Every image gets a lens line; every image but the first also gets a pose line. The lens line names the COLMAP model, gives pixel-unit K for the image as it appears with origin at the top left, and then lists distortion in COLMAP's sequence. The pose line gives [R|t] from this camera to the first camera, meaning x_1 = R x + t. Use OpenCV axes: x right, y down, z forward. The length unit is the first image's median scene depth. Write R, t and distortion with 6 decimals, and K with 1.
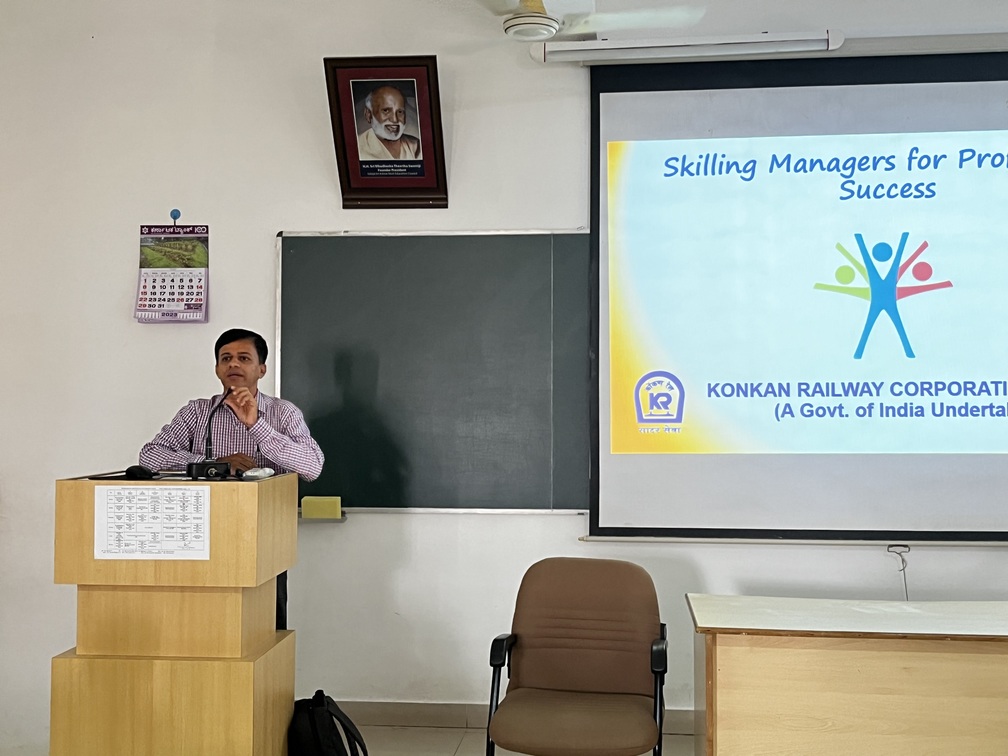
lens RADIAL K [[1232.8, 0, 504.0], [0, 1232.8, 378.0], [0, 0, 1]] dist [0.116335, -0.389891]
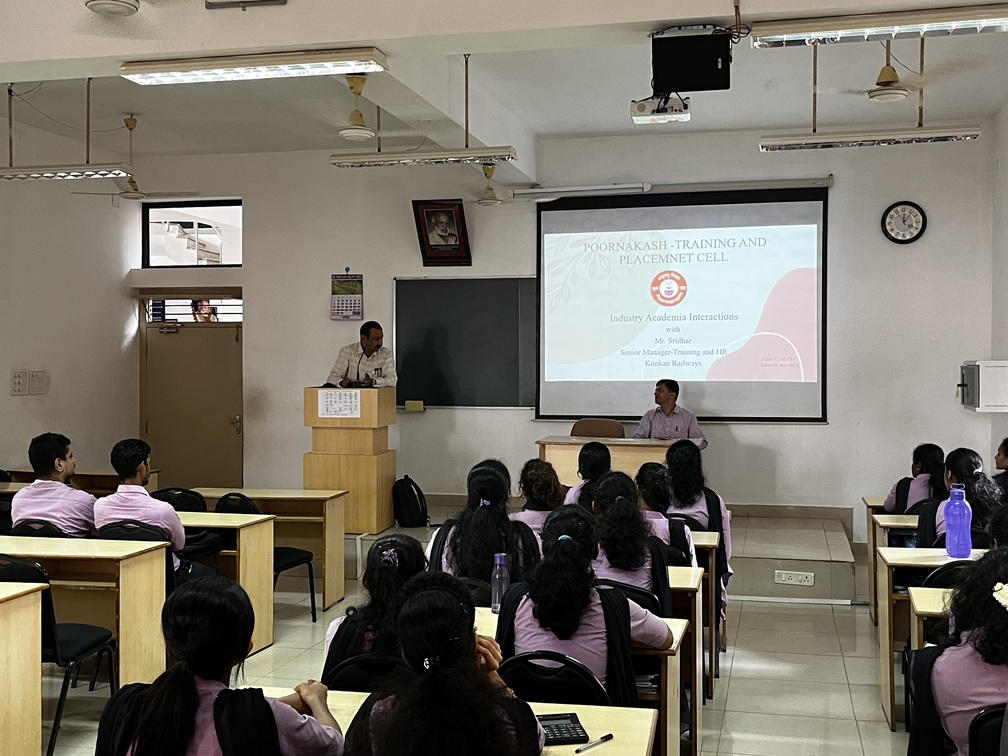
lens RADIAL K [[1135.3, 0, 504.0], [0, 1135.3, 378.0], [0, 0, 1]] dist [0.181823, -0.672194]
pose [[0.991451, -0.000908, -0.130473, 0.273812], [0.006687, 0.999015, 0.043868, -0.031011], [0.130305, -0.044366, 0.990481, -0.972280]]
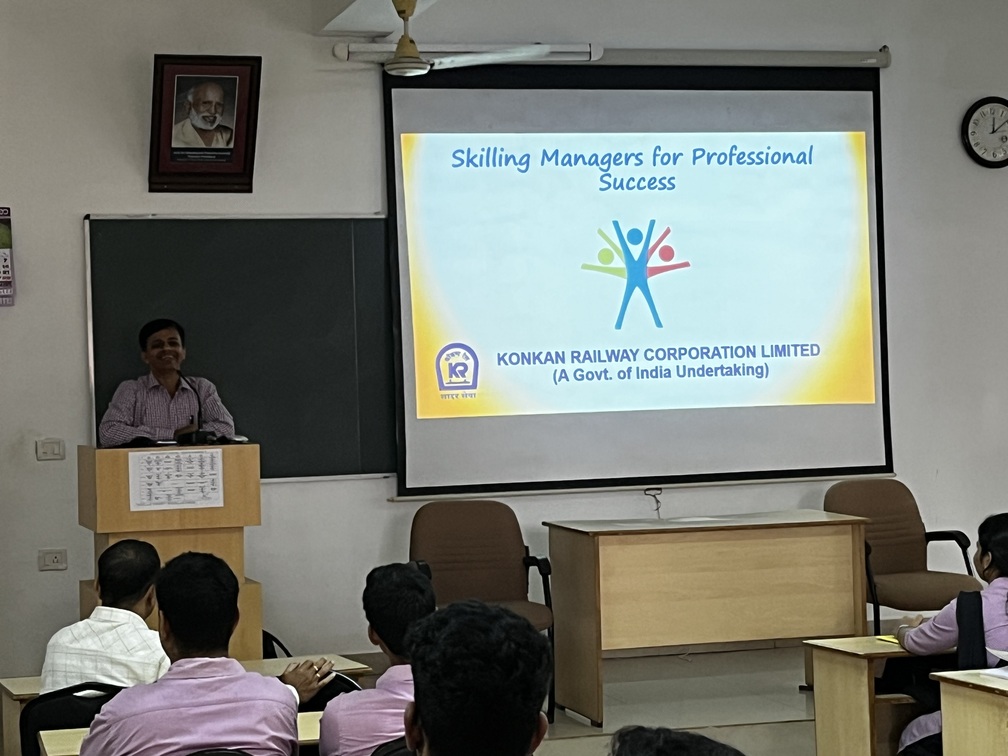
lens RADIAL K [[2213.7, 0, 504.0], [0, 2213.7, 378.0], [0, 0, 1]] dist [0.055204, 0.161289]
pose [[0.923694, -0.030312, 0.381930, -0.588162], [0.020949, 0.999370, 0.028650, -0.030698], [-0.382558, -0.018463, 0.923747, -0.844646]]
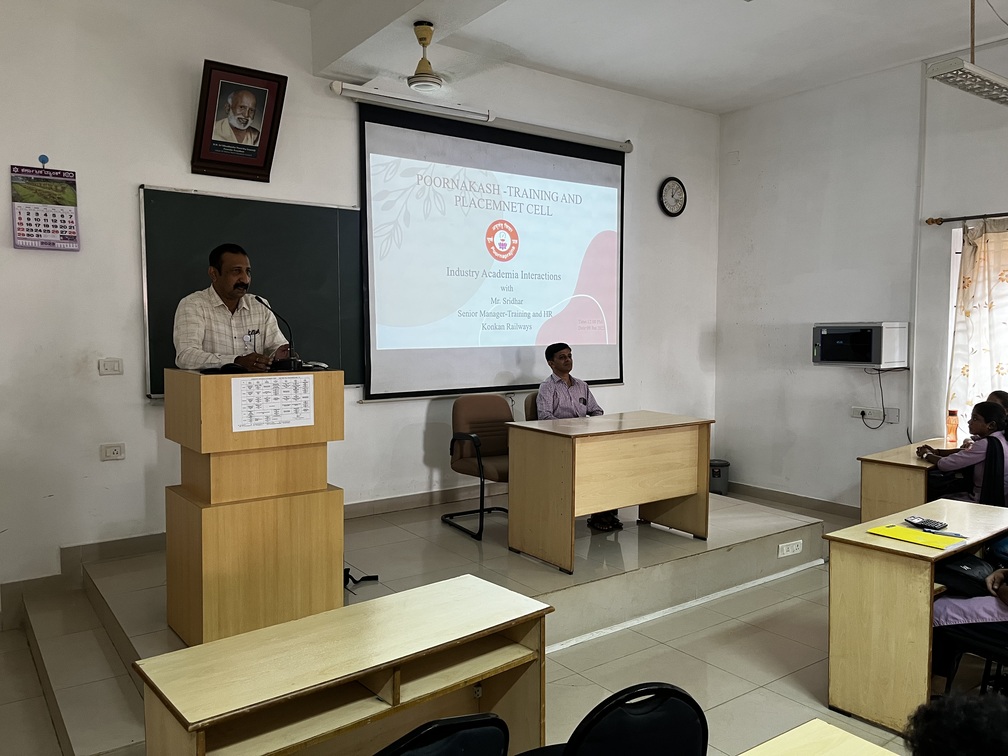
lens RADIAL K [[766.8, 0, 504.0], [0, 766.8, 378.0], [0, 0, 1]] dist [0.058015, -0.081547]
pose [[0.736129, -0.047779, 0.675153, -0.480532], [-0.017974, 0.995774, 0.090066, 0.004392], [-0.676603, -0.078435, 0.732159, 0.135676]]
